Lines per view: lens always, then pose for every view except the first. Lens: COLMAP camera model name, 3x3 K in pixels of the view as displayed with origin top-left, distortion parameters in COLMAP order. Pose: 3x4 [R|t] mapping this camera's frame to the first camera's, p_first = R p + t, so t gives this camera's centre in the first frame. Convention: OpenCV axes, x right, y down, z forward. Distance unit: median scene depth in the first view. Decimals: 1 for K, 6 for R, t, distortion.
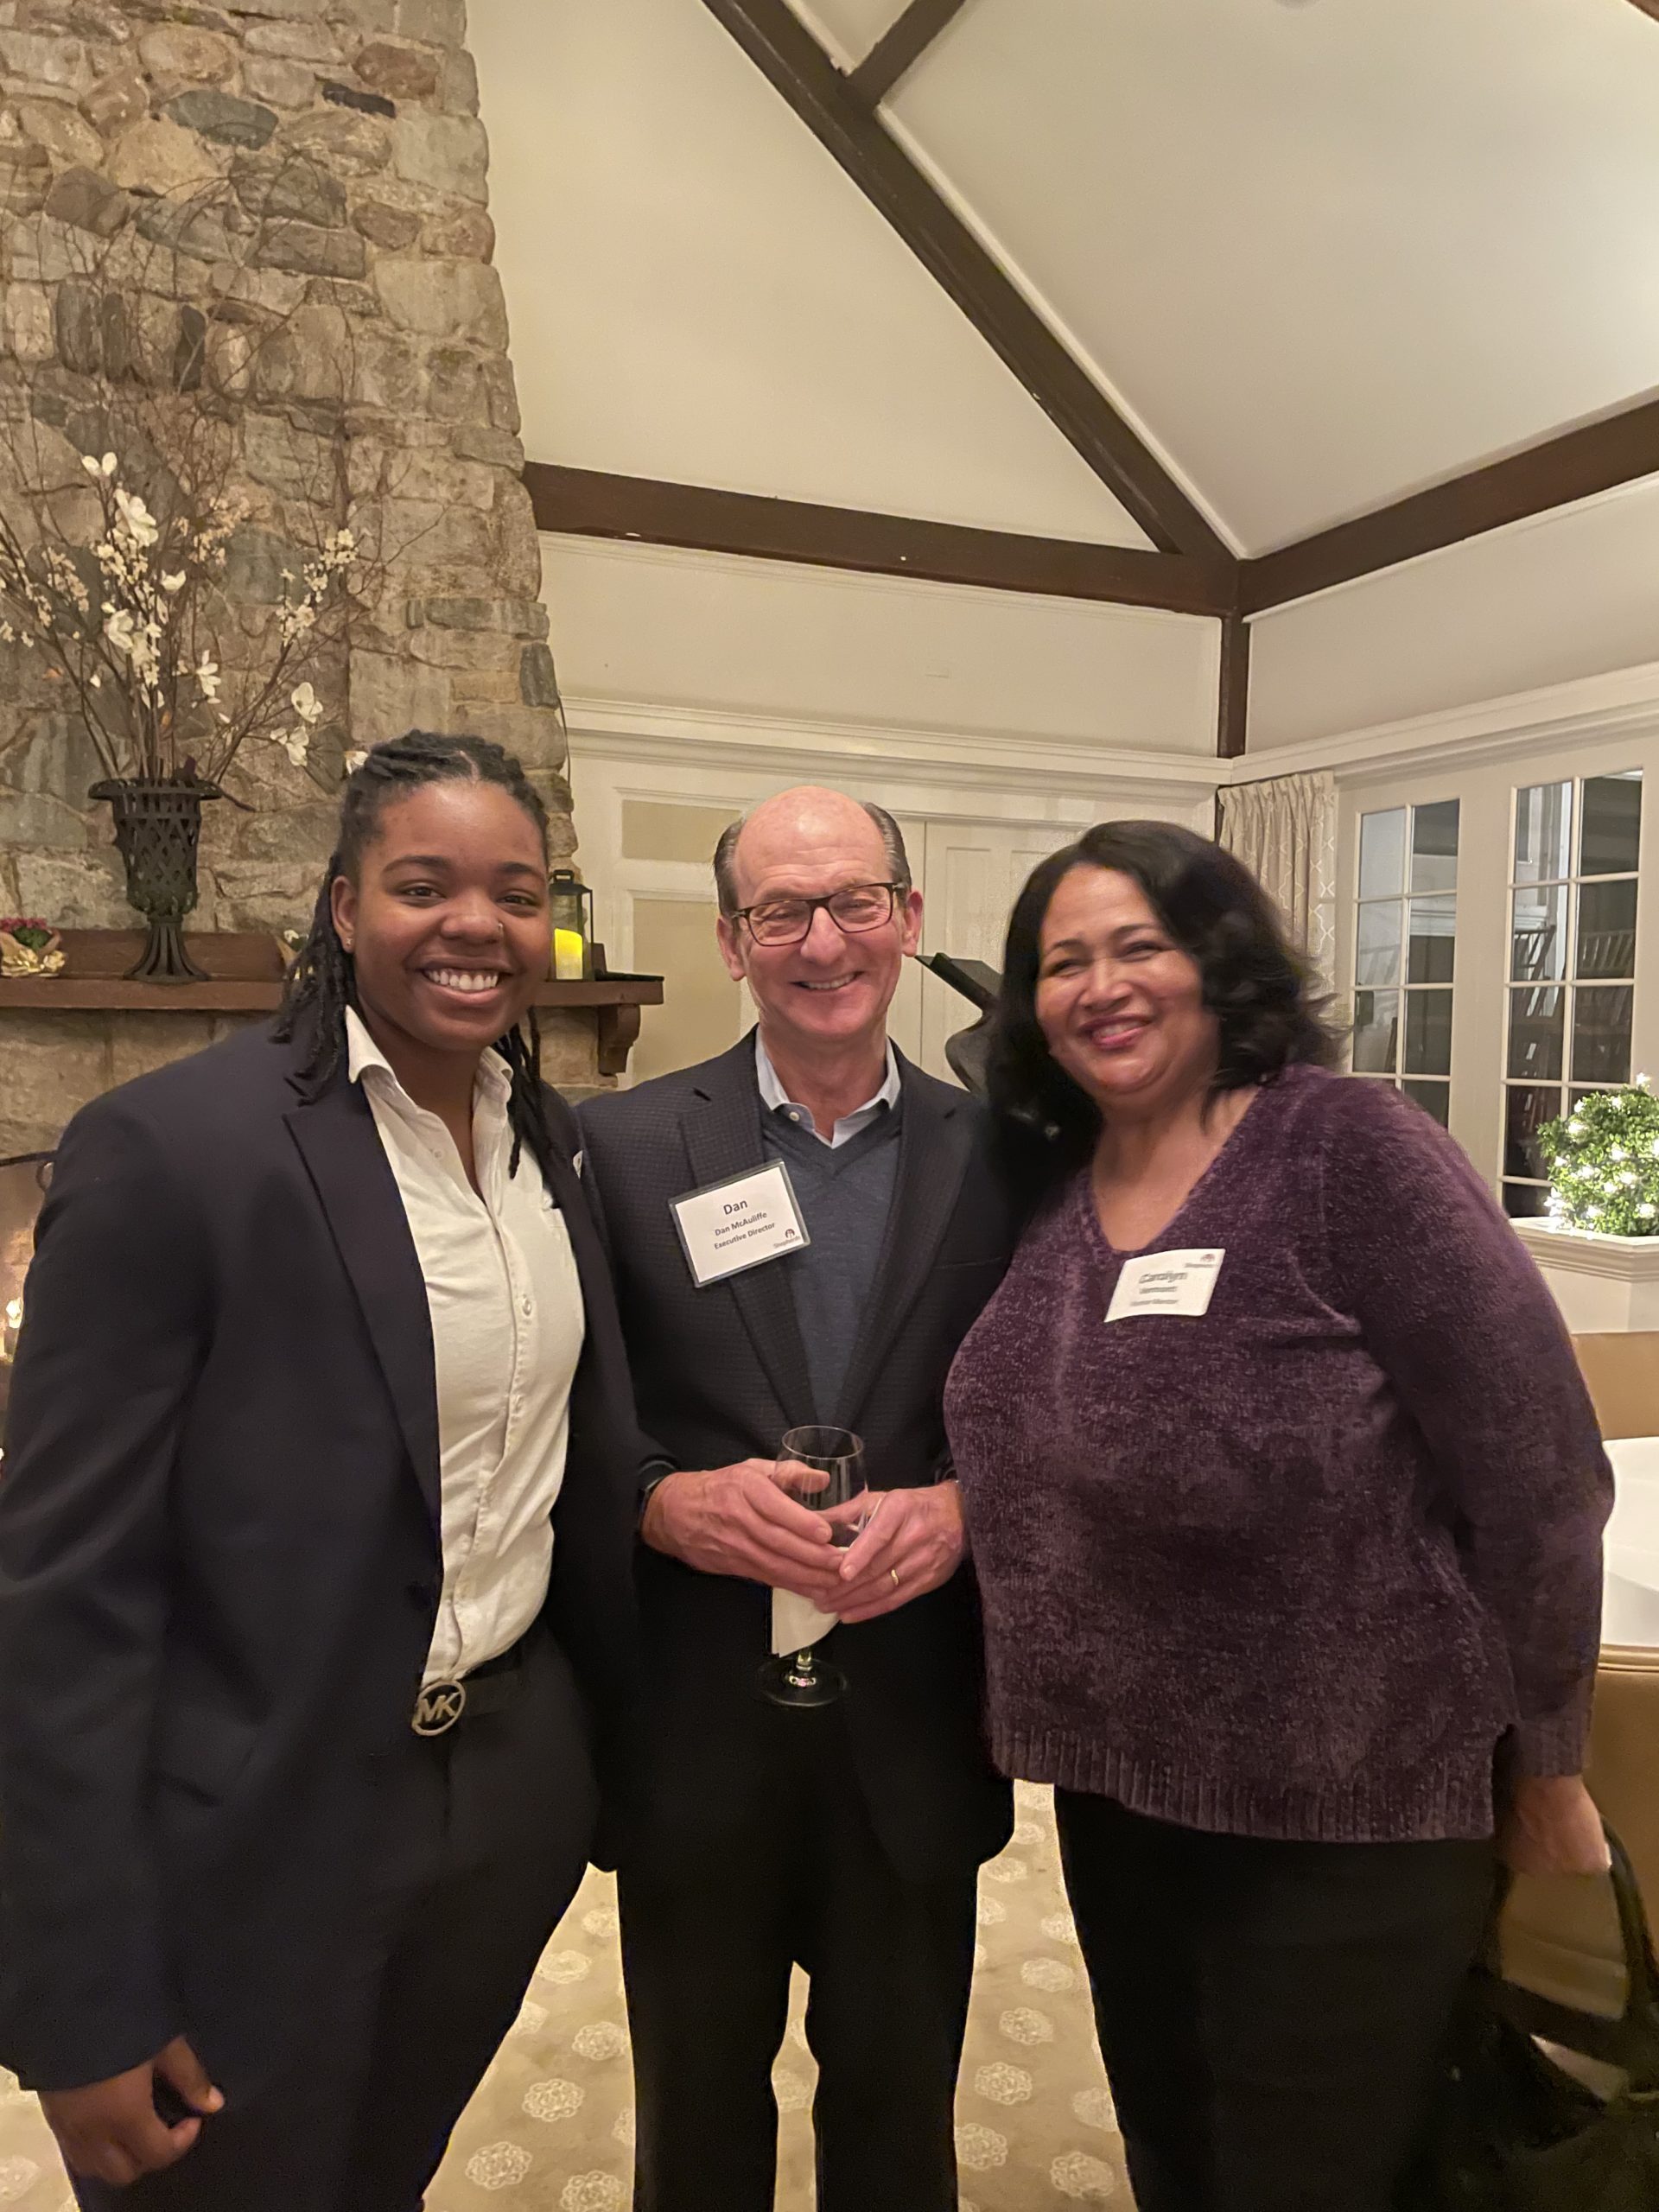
lens RADIAL K [[1646.2, 0, 829.5], [0, 1646.2, 1106.0], [0, 0, 1]] dist [0.072573, -0.094890]
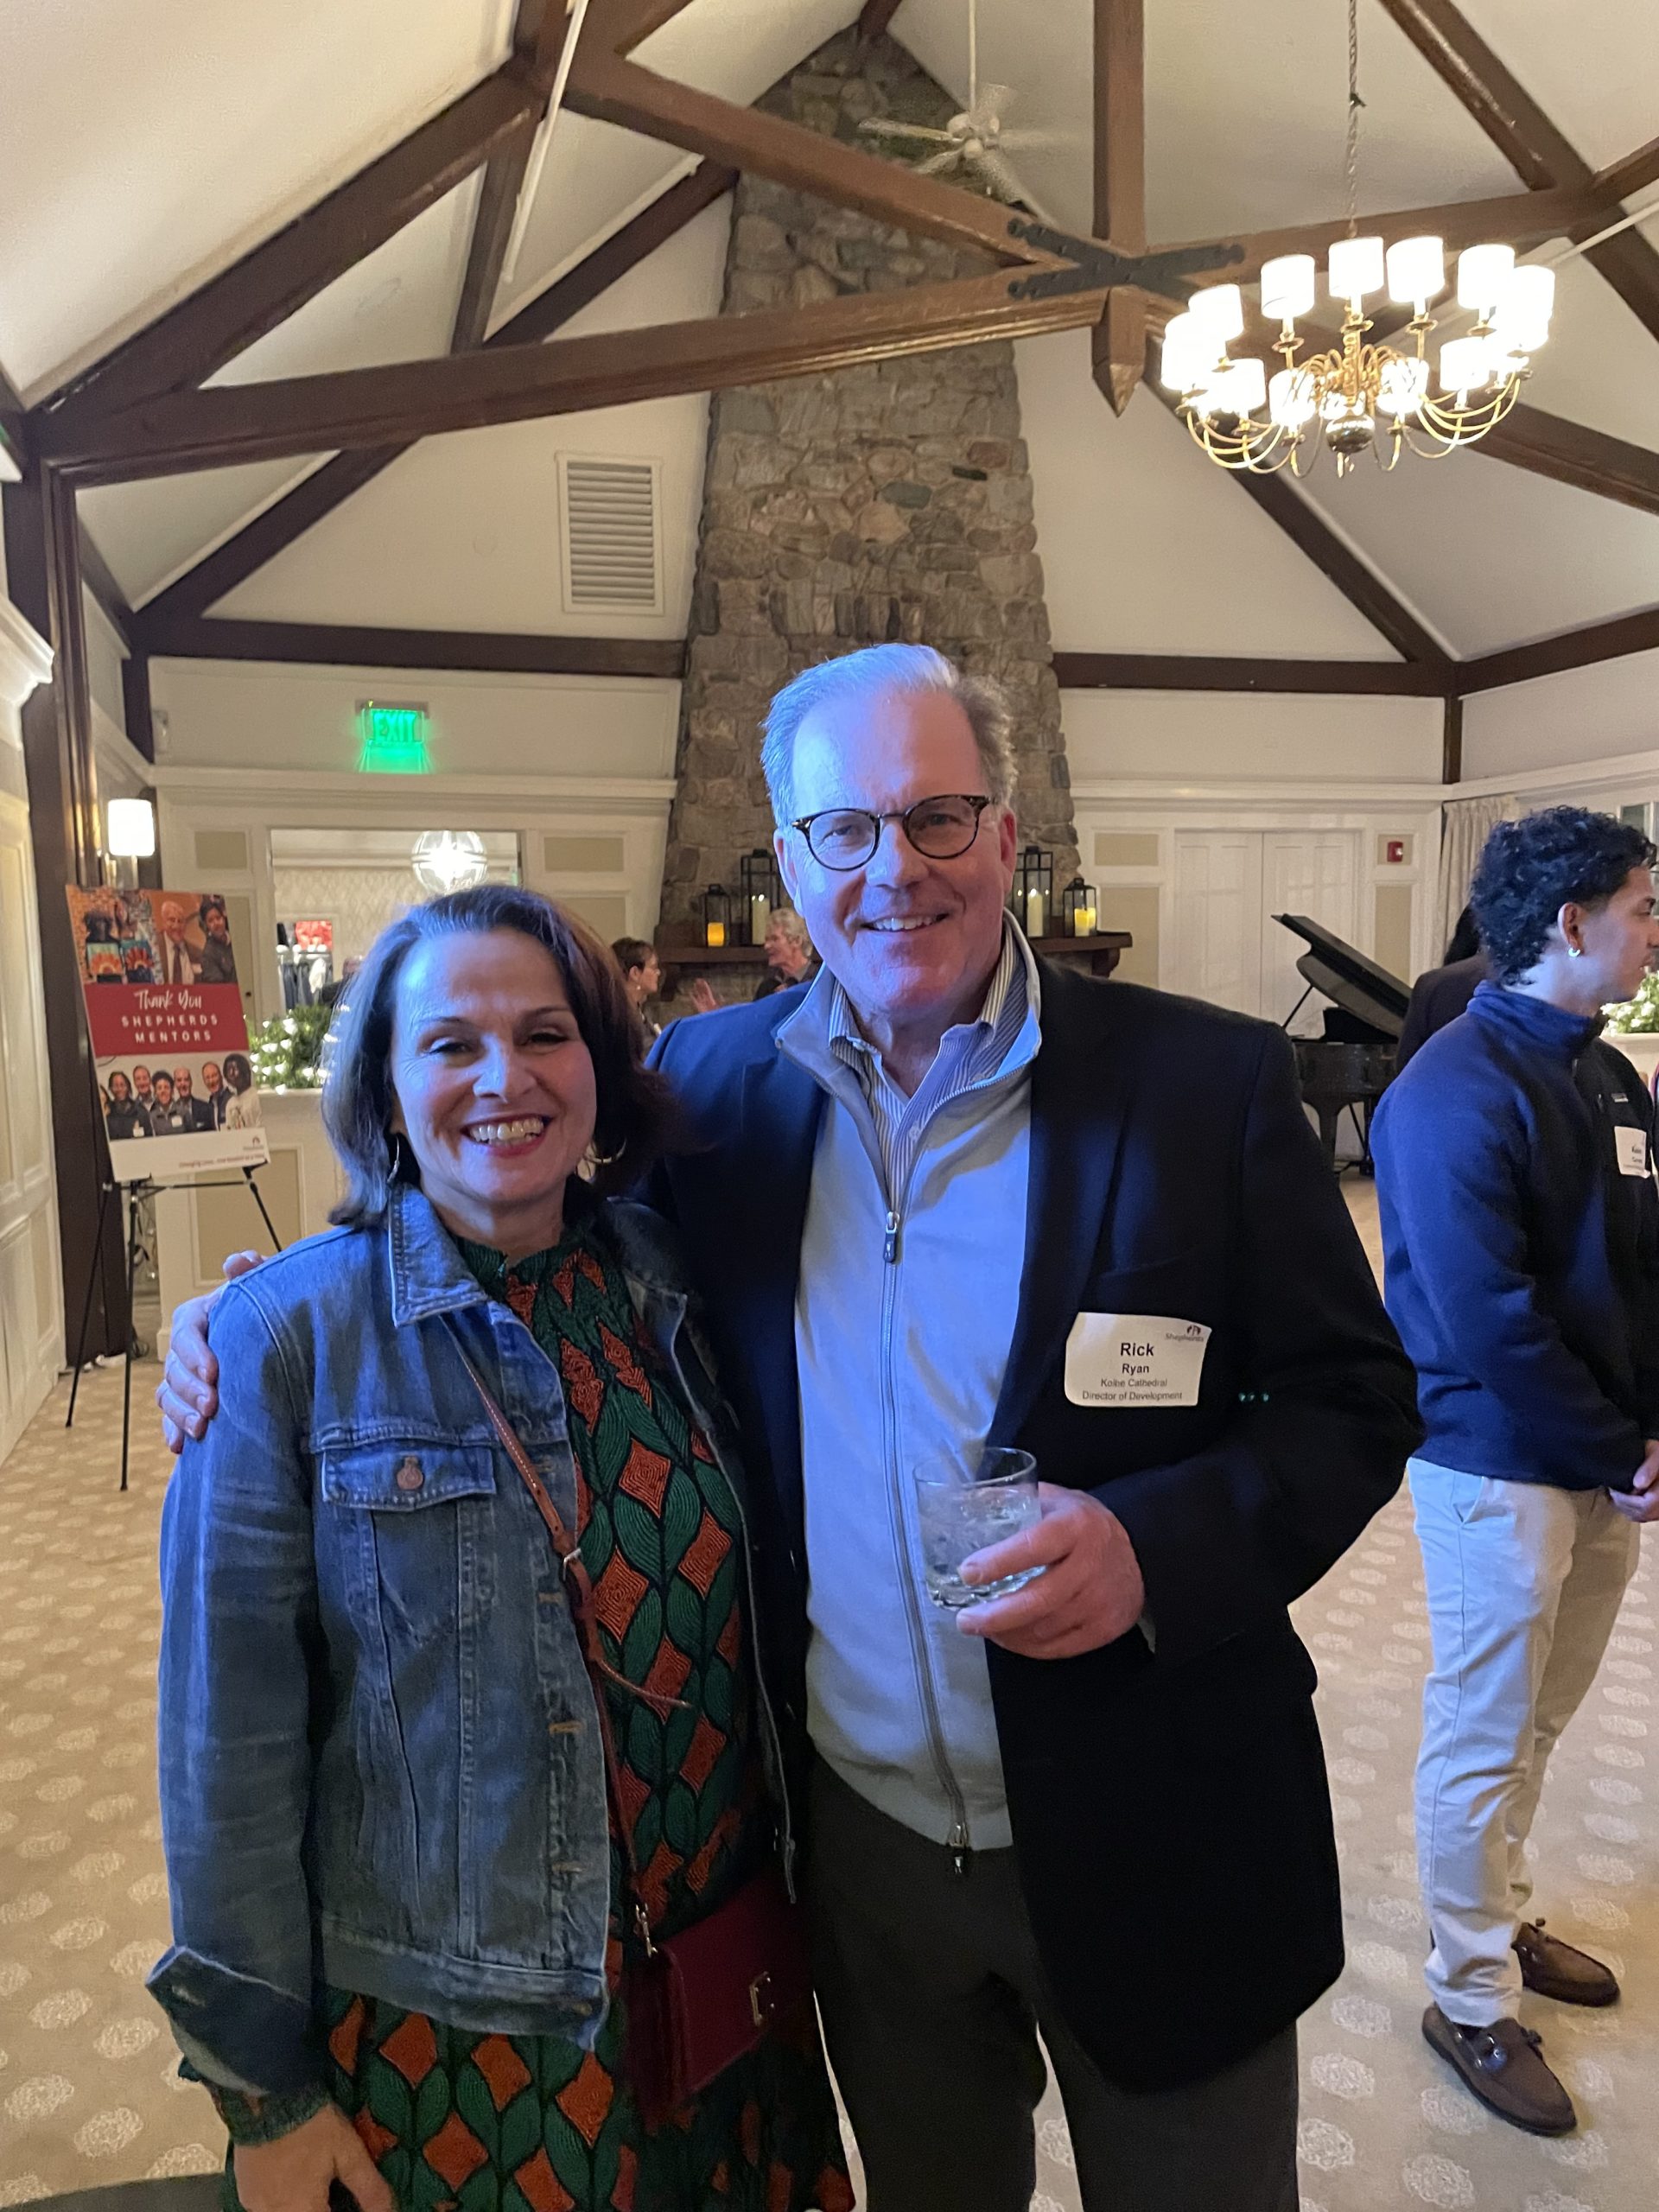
lens RADIAL K [[1687.5, 0, 827.2], [0, 1687.5, 1121.0], [0, 0, 1]] dist [0.078754, -0.102441]
pose [[0.993101, -0.019372, -0.115651, -0.237764], [0.024535, 0.998757, 0.043388, 0.044344], [0.114667, -0.045926, 0.992342, -0.991416]]
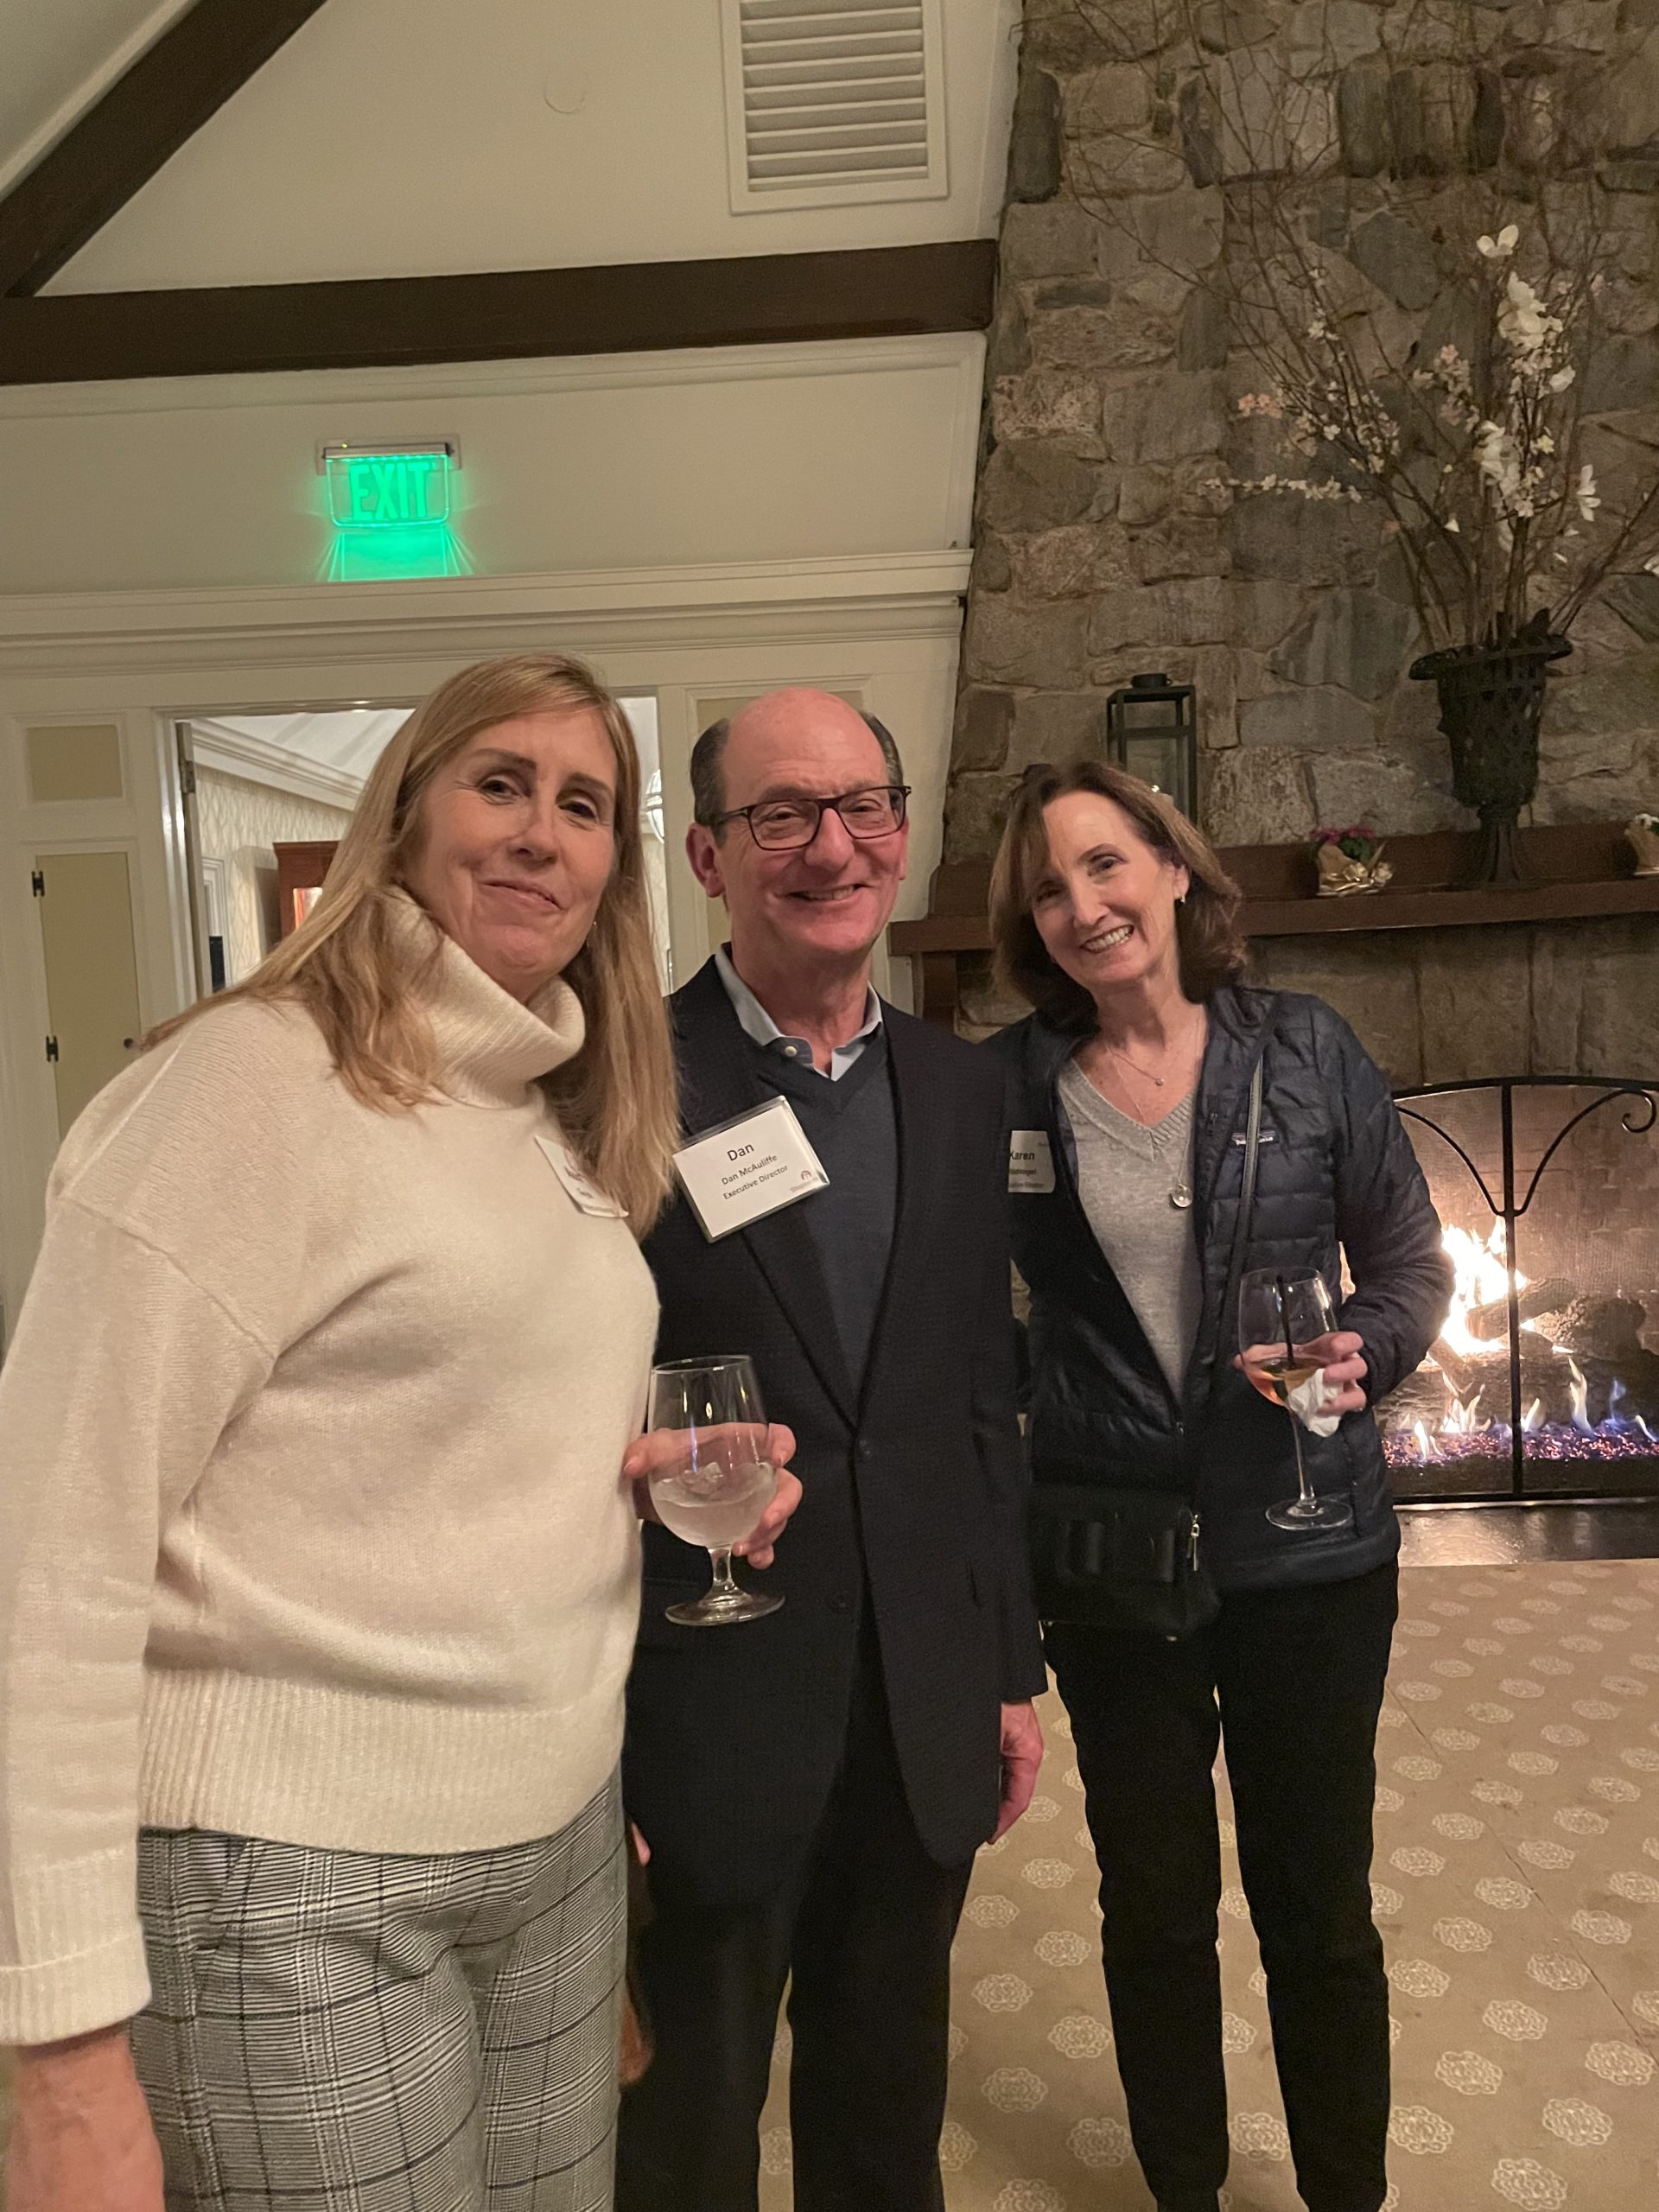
lens RADIAL K [[1646.2, 0, 829.5], [0, 1646.2, 1106.0], [0, 0, 1]] dist [0.072573, -0.094890]
pose [[0.904755, -0.025641, -0.425160, -0.332785], [0.039385, 0.998946, 0.023567, 0.000304], [0.424107, -0.038067, 0.904812, 0.099203]]
